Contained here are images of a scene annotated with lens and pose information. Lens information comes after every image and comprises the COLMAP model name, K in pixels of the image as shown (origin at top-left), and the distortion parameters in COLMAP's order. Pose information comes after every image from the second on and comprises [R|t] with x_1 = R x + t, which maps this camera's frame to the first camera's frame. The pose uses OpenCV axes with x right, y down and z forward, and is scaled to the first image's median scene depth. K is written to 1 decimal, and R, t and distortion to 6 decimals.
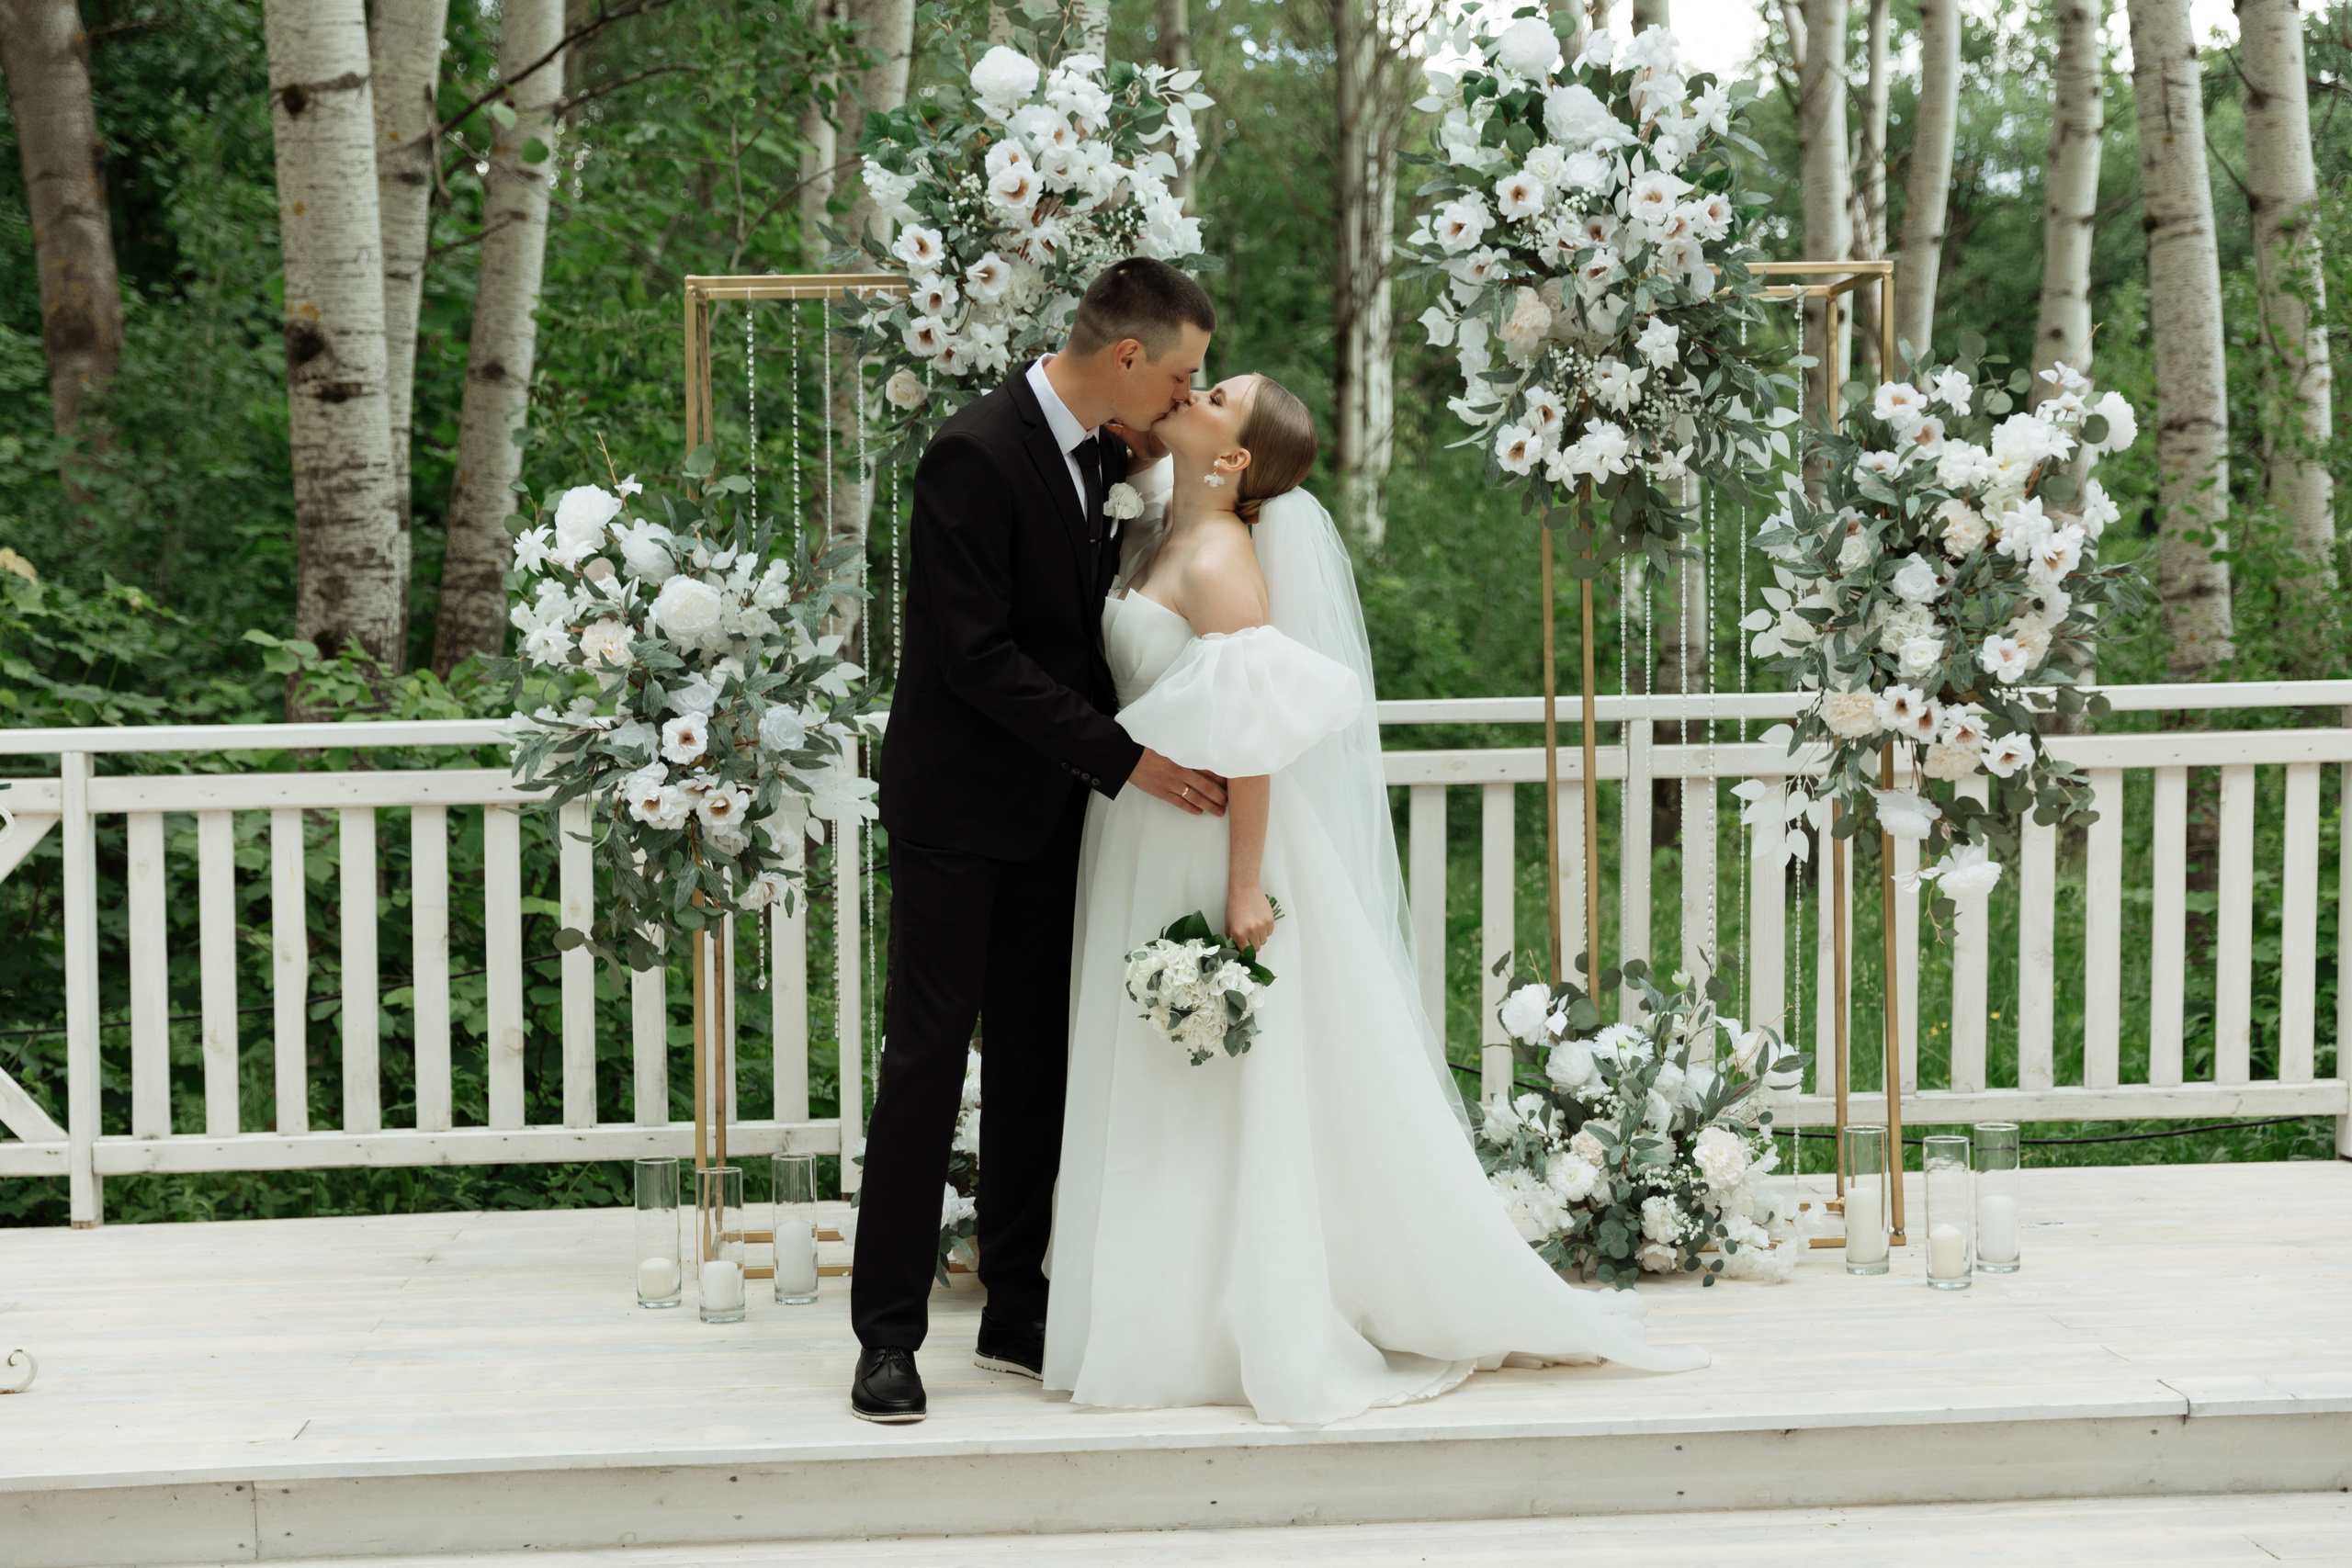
lens RADIAL K [[3525.4, 0, 1140.2], [0, 3525.4, 740.0], [0, 0, 1]] dist [-0.053080, 0.000000]
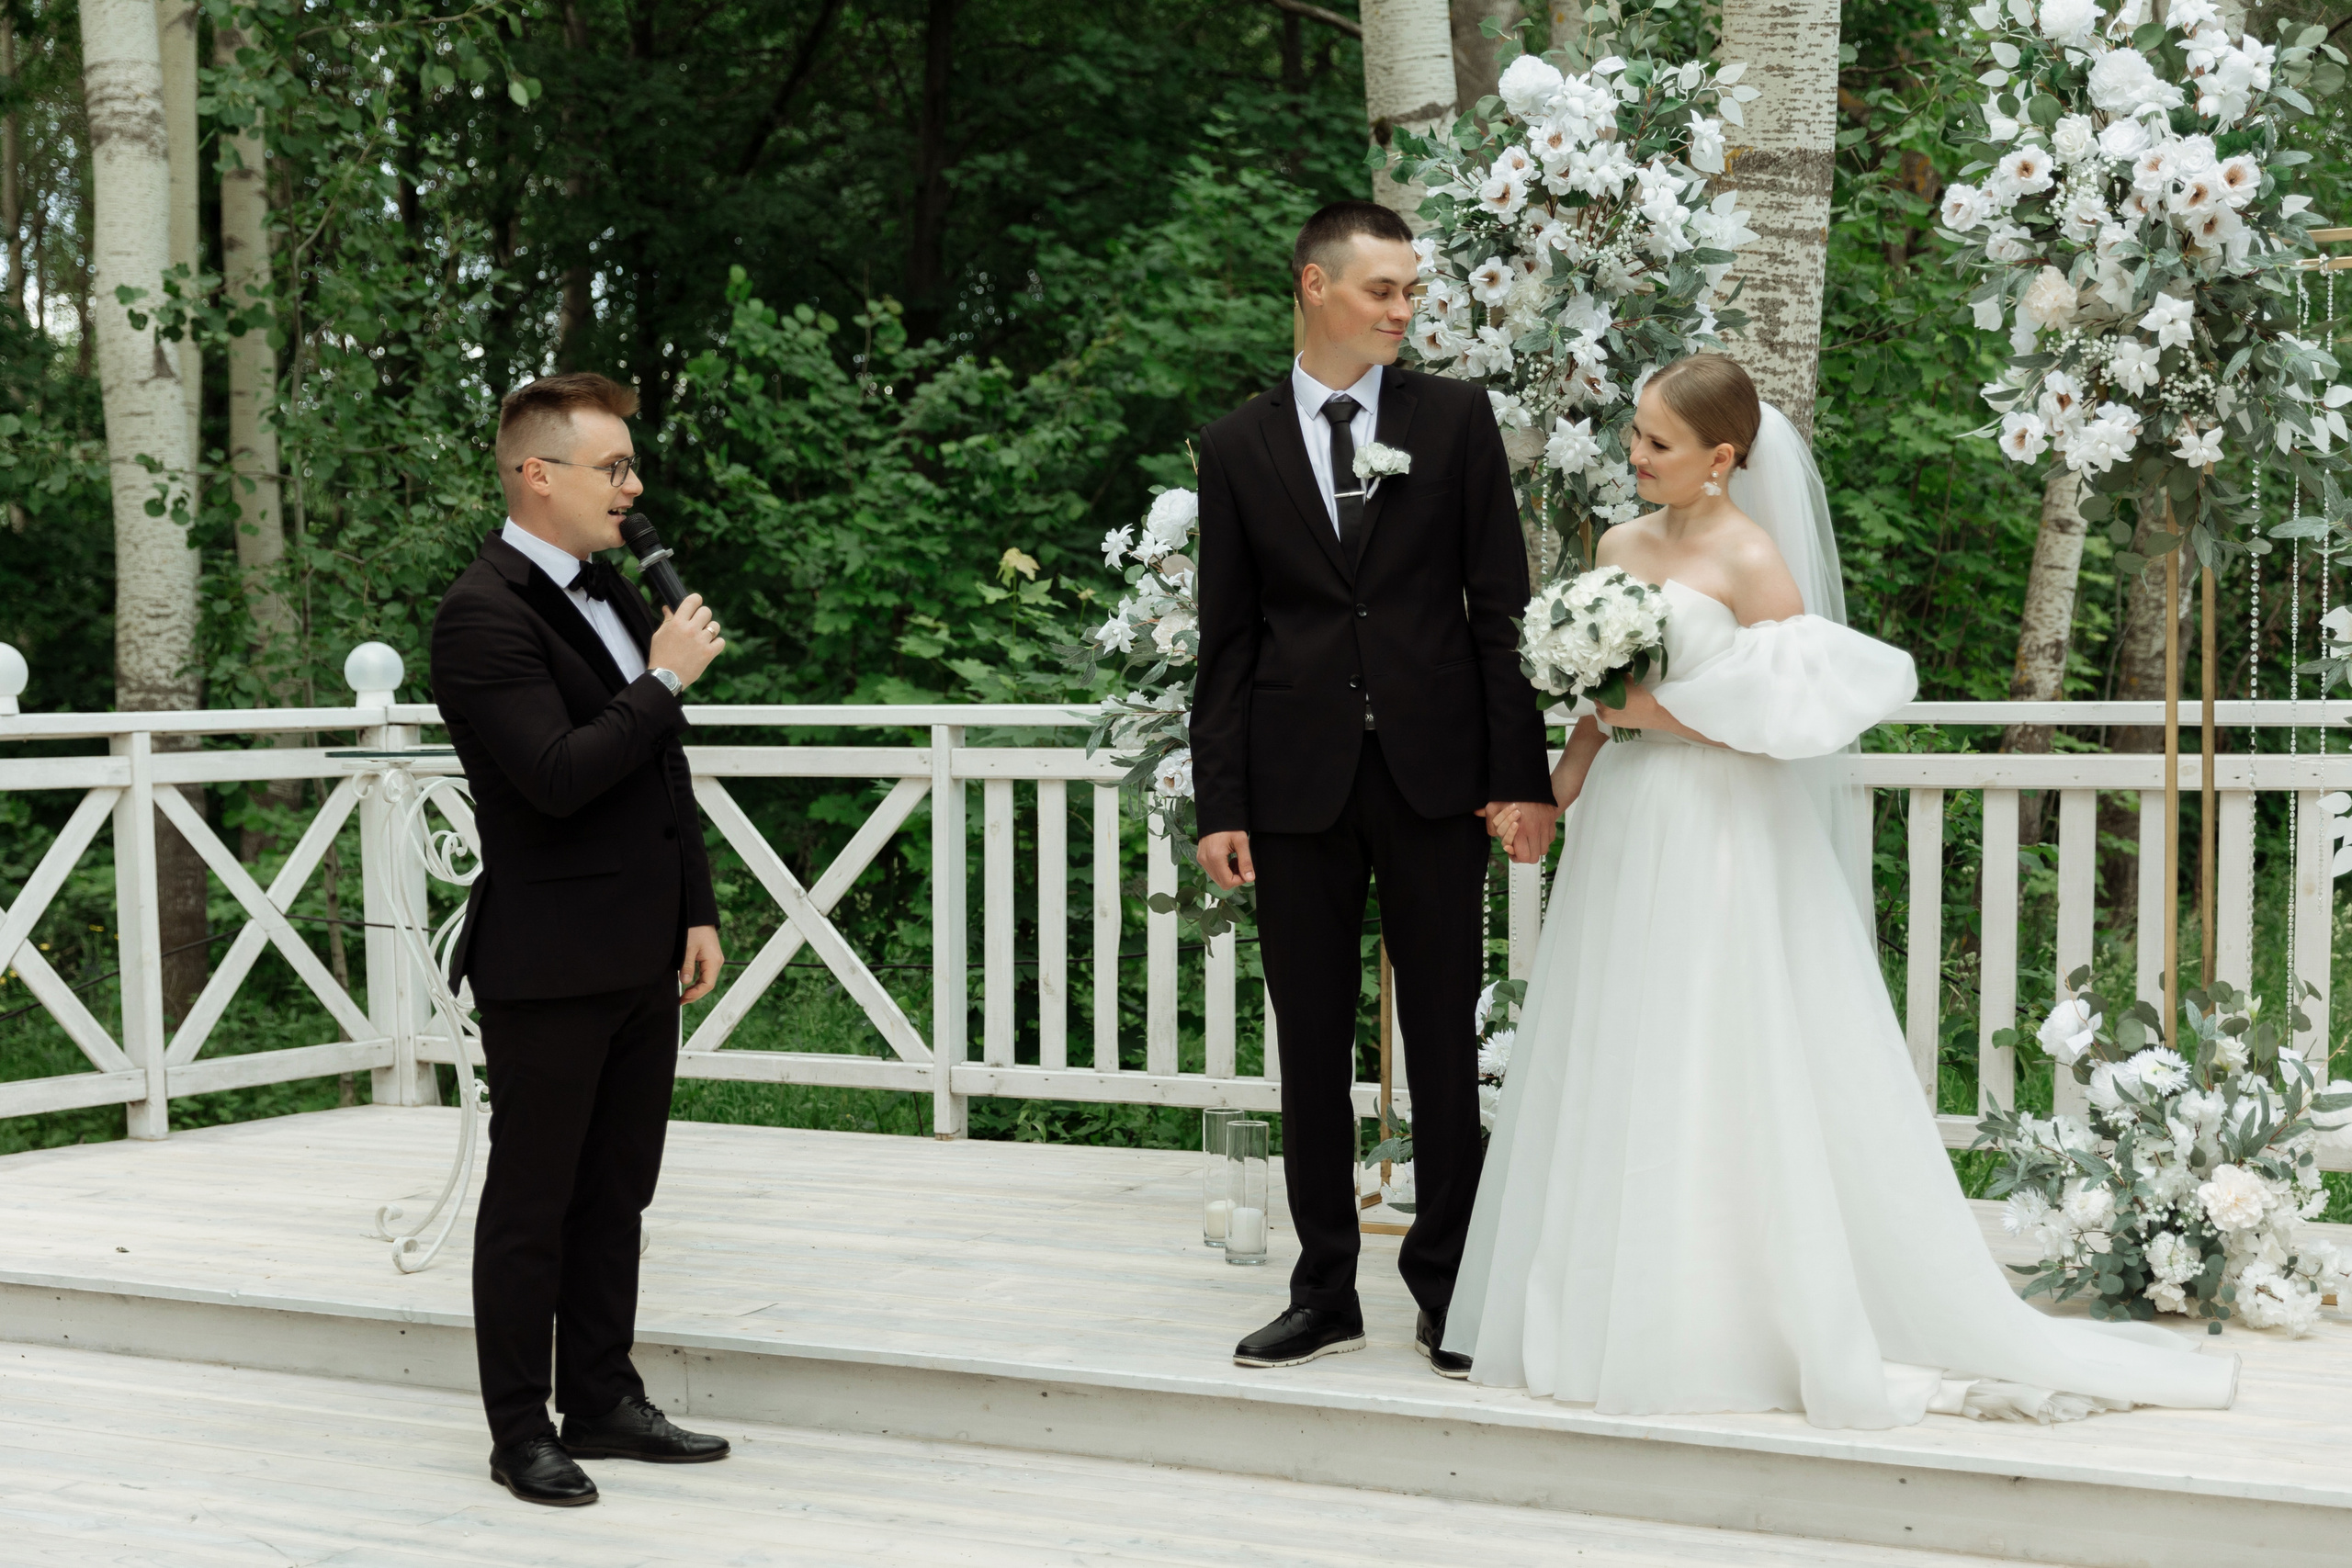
lens RADIAL K [[3401.8, 0, 1127.0], [0, 3401.8, 762.5], [0, 0, 1]] dist [-0.006913, 0.000000]
pose [[0.866641, 0.026275, -0.498239, 0.358136], [-0.021188, 0.999650, 0.015862, -0.003649], [0.498482, -0.003190, 0.866894, 0.077280]]
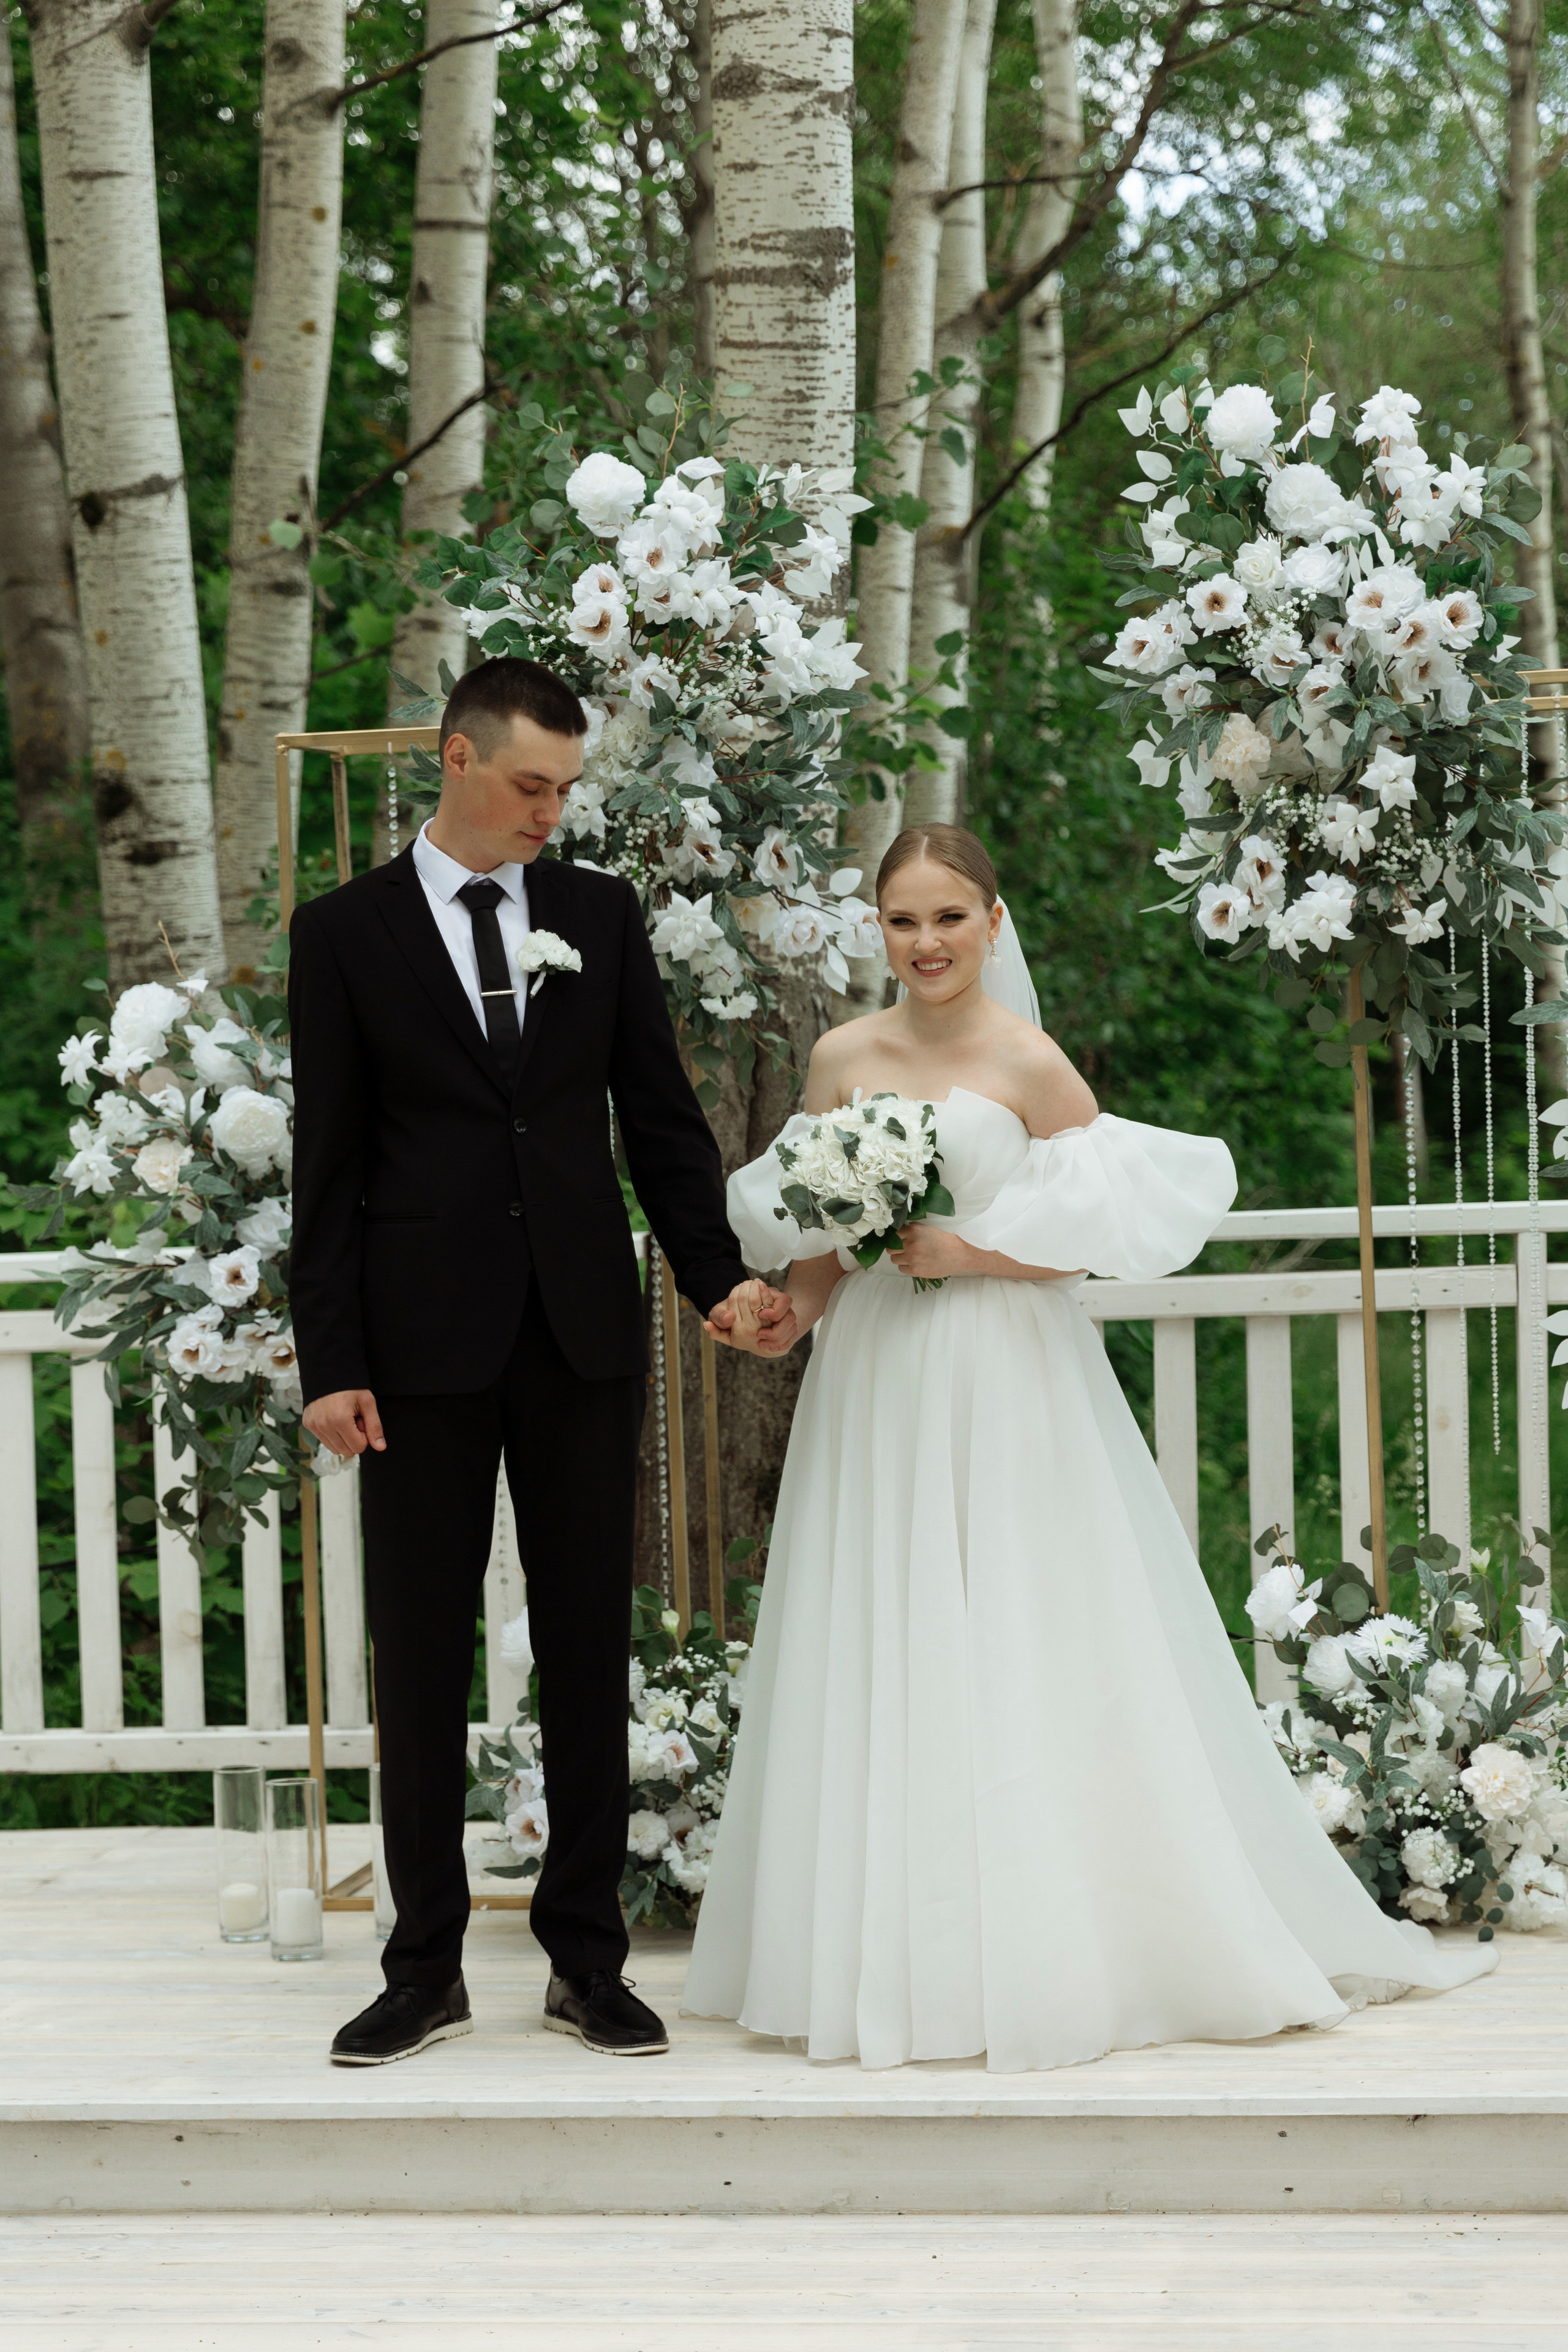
lens RADIAL K [[4476.5, 0, 692.7], [0, 4476.5, 1165.0], [0, 0, 1]] dist [-0.027585, 0.000000]
pose [[0.978476, -0.017049, -0.205656, 0.199299], [0.014448, 0.999796, -0.014143, -0.010581], [0.205855, 0.010867, 0.978522, -0.046549]]
